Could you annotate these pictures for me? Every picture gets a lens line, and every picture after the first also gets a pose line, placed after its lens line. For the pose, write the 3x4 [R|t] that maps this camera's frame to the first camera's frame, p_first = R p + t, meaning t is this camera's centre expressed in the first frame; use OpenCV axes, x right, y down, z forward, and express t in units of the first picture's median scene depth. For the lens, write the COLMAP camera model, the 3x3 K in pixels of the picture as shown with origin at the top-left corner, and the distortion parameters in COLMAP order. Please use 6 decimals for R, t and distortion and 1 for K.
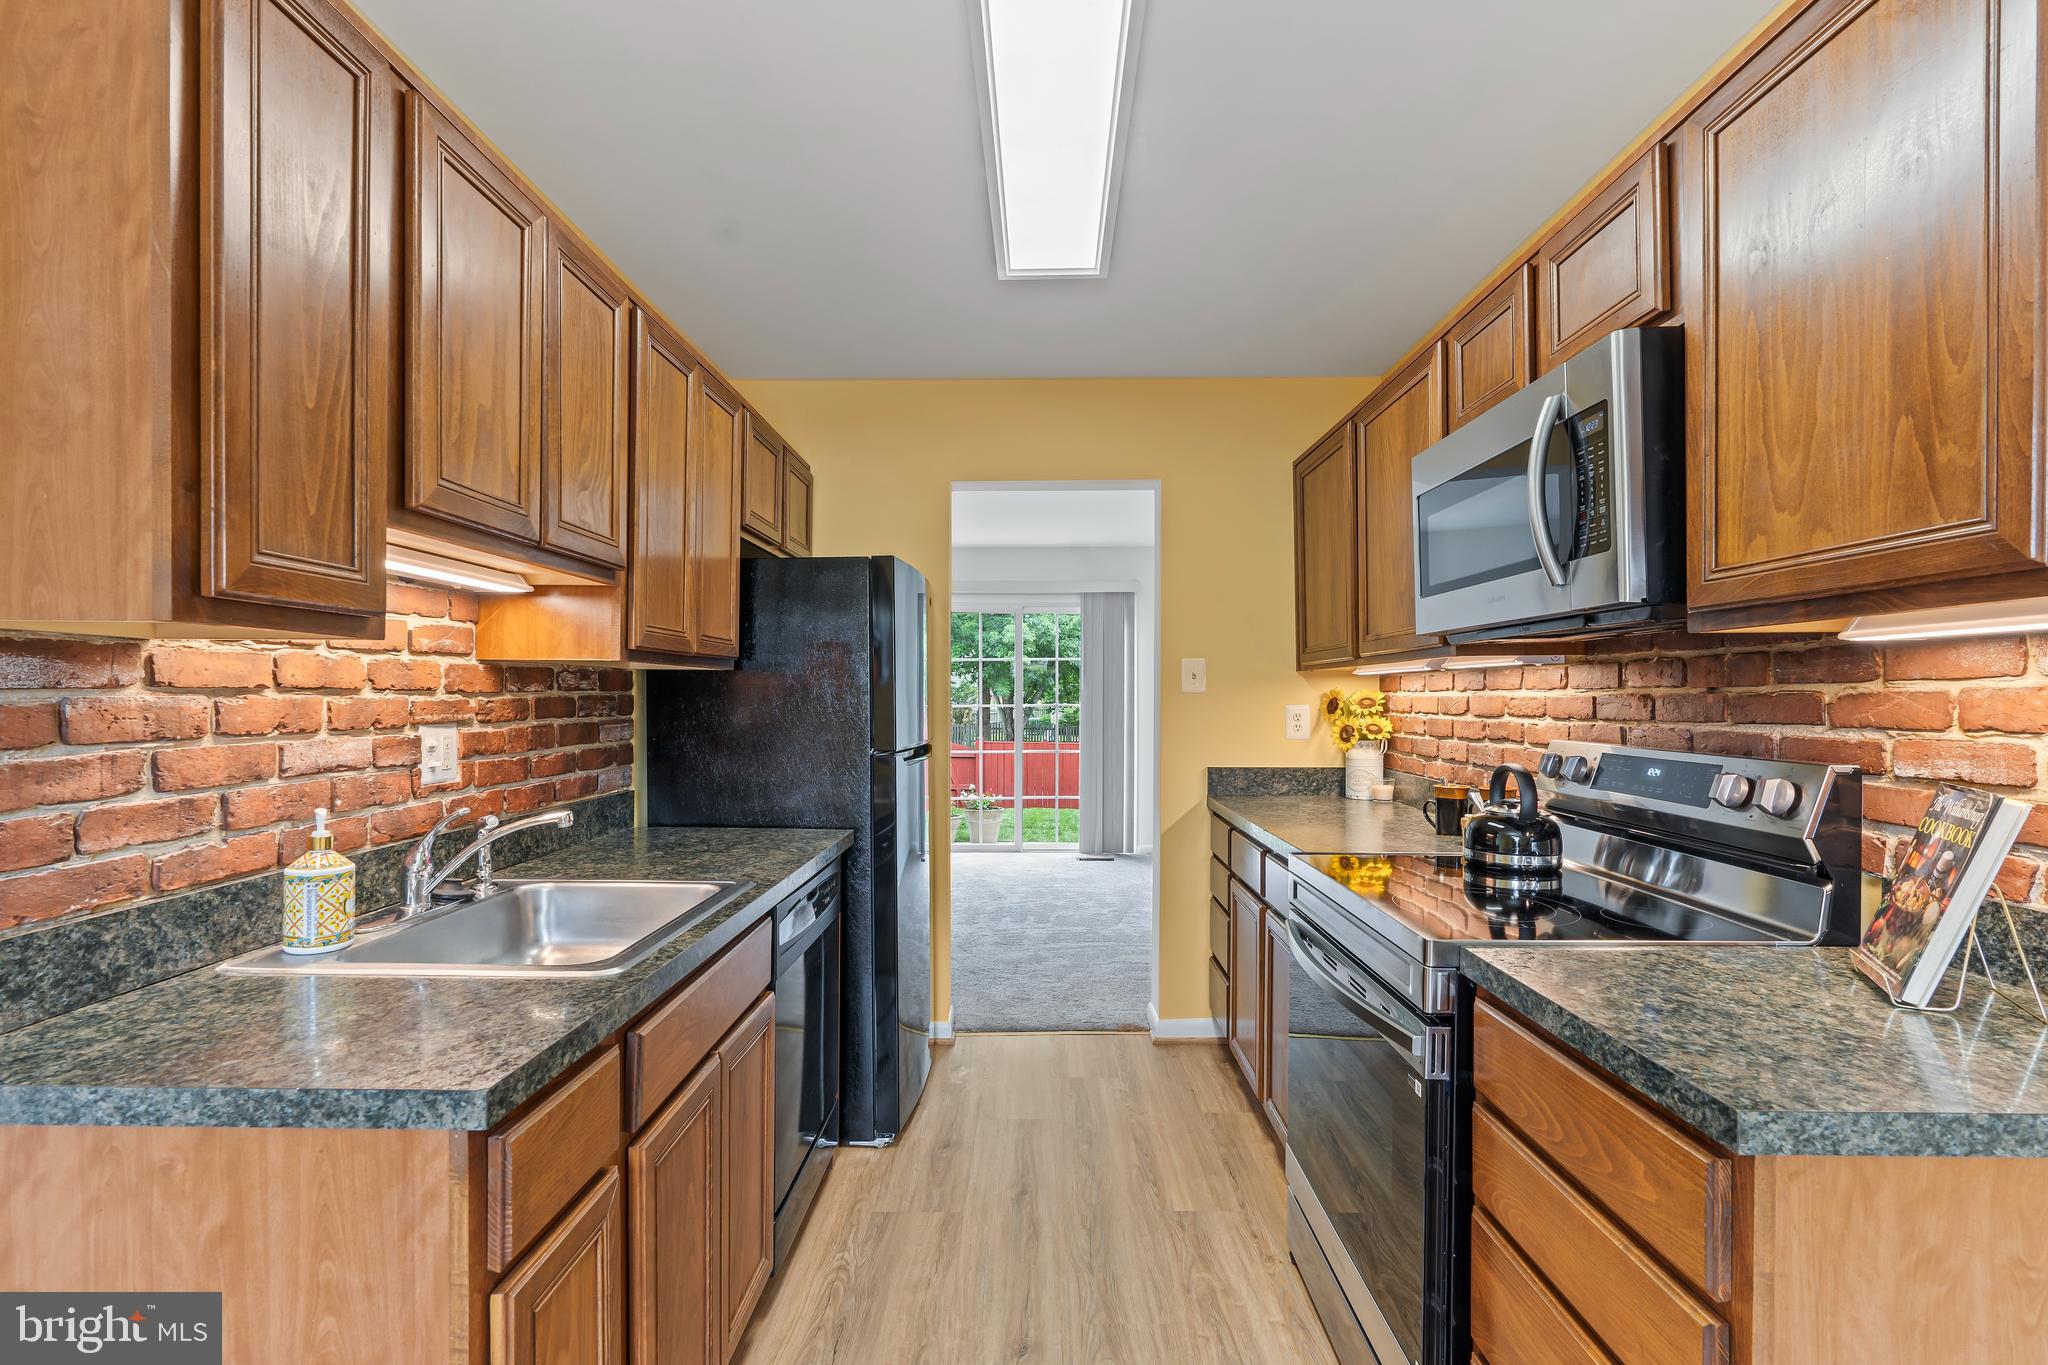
lens RADIAL K [[929.7, 0, 1026.3], [0, 929.7, 701.3], [0, 0, 1]] dist [-0.005974, 0.002272]
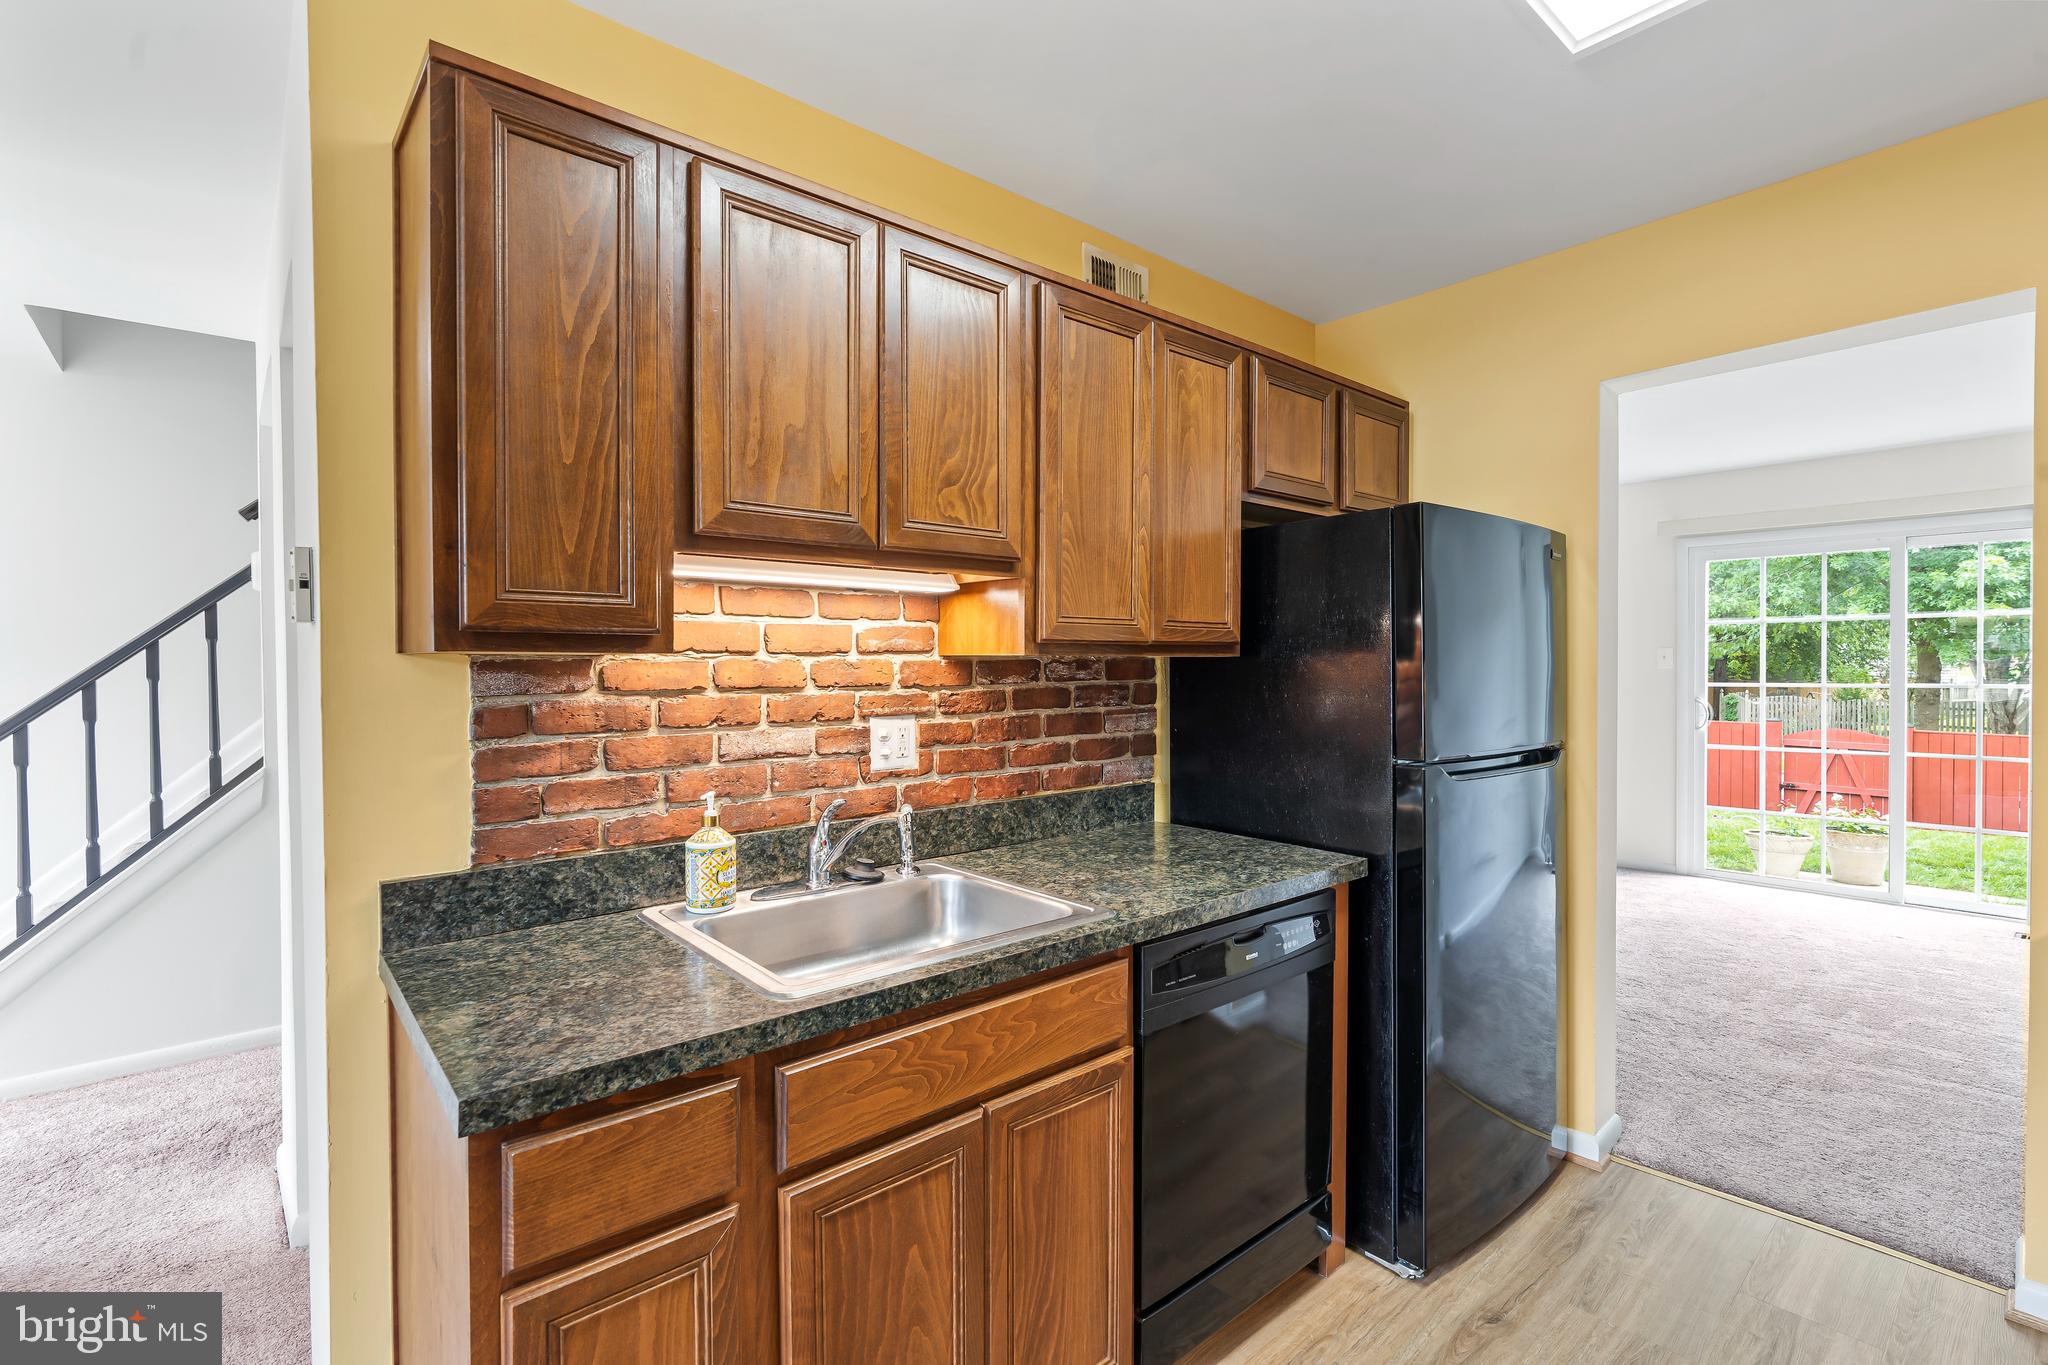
lens RADIAL K [[929.7, 0, 1032.5], [0, 929.7, 675.7], [0, 0, 1]] dist [-0.005974, 0.002272]
pose [[0.665266, 0.006472, -0.746579, 0.377830], [-0.000441, 0.999966, 0.008276, -0.040627], [0.746606, -0.005176, 0.665246, 0.481611]]
